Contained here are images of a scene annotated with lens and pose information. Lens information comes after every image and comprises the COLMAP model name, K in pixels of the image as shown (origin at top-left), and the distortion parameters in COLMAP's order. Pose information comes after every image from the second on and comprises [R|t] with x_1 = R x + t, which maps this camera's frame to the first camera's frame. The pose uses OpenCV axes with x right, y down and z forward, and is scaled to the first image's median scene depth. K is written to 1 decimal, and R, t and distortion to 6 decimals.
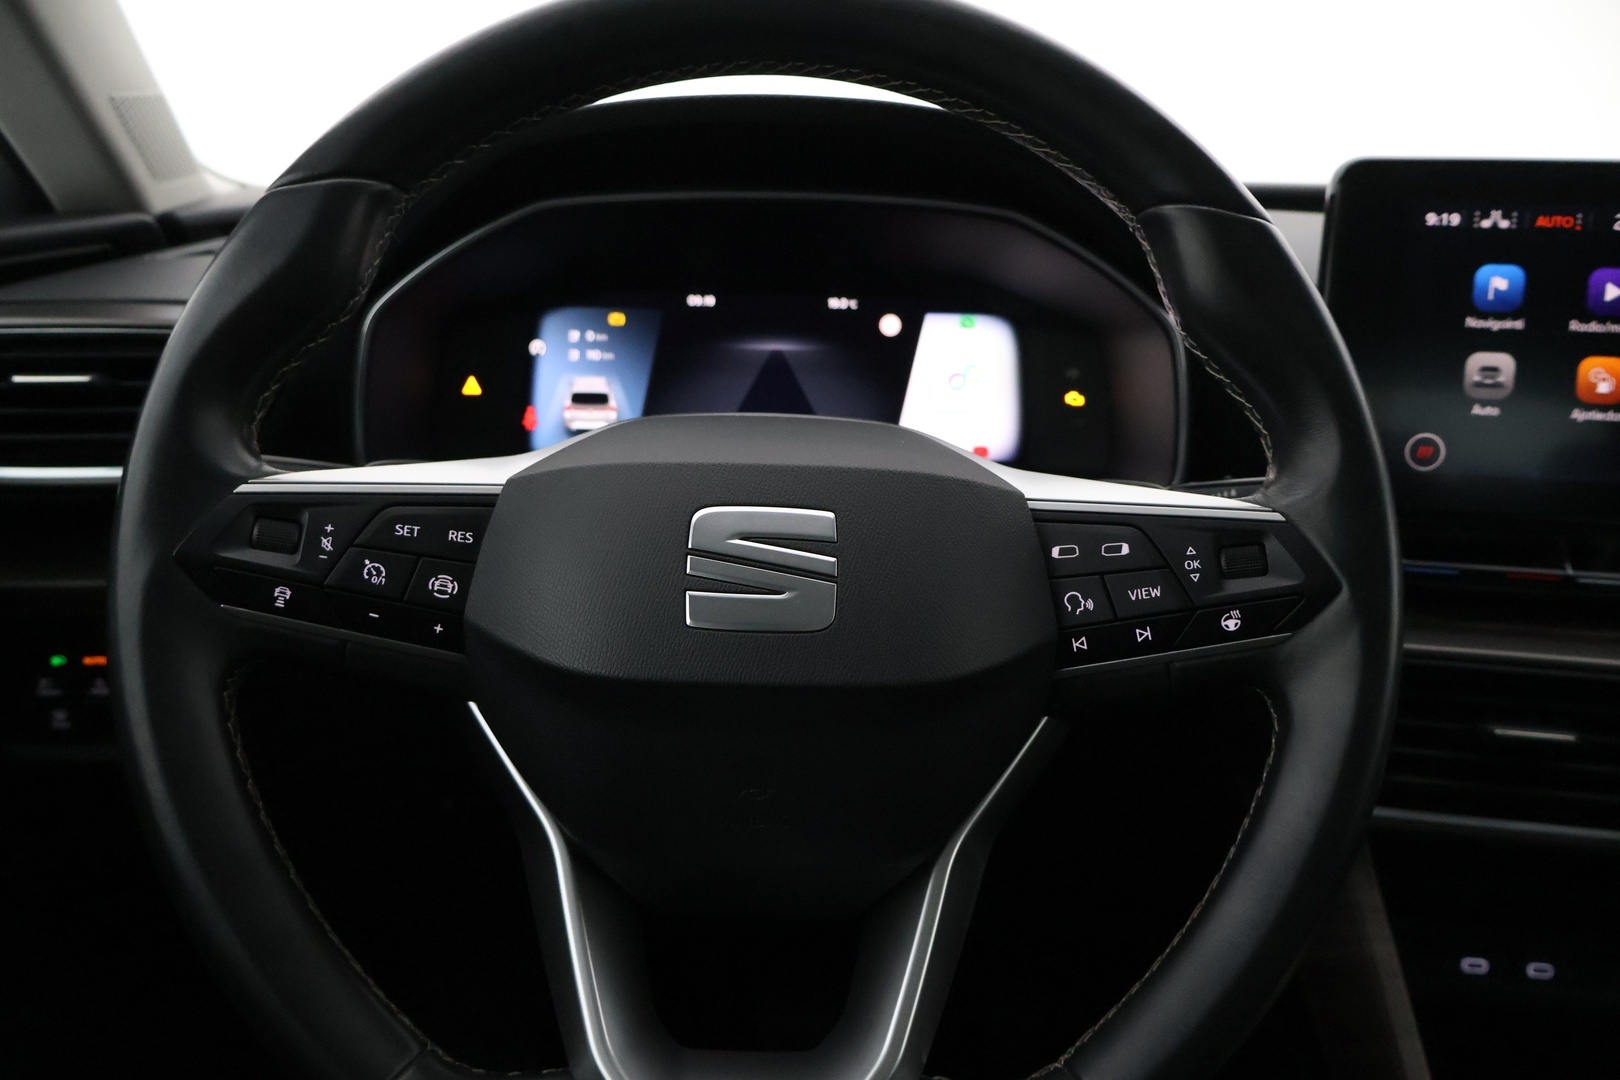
lens RADIAL K [[1356.8, 0, 801.2], [0, 1356.8, 543.8], [0, 0, 1]] dist [-0.000073, 0.000090]
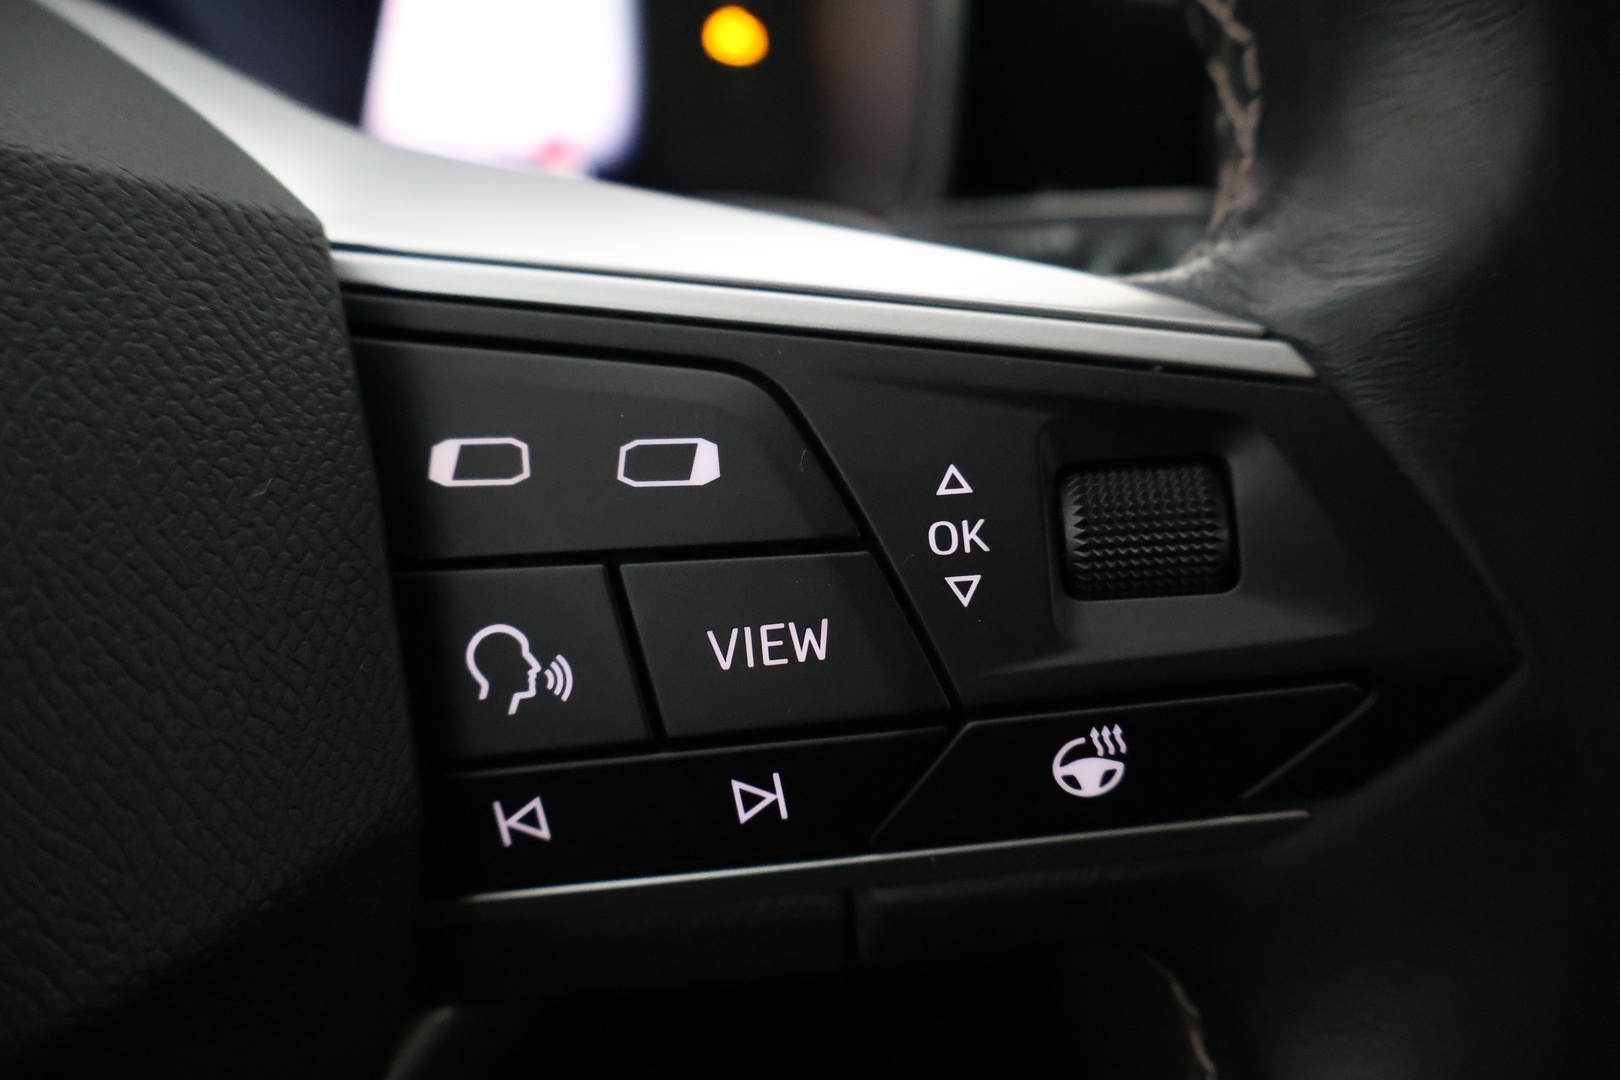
lens RADIAL K [[1356.8, 0, 814.6], [0, 1356.8, 541.7], [0, 0, 1]] dist [-0.000073, 0.000090]
pose [[0.982326, 0.005664, 0.187091, 0.215515], [-0.038964, 0.983833, 0.174799, -0.027361], [-0.183076, -0.179000, 0.966666, 0.762087]]
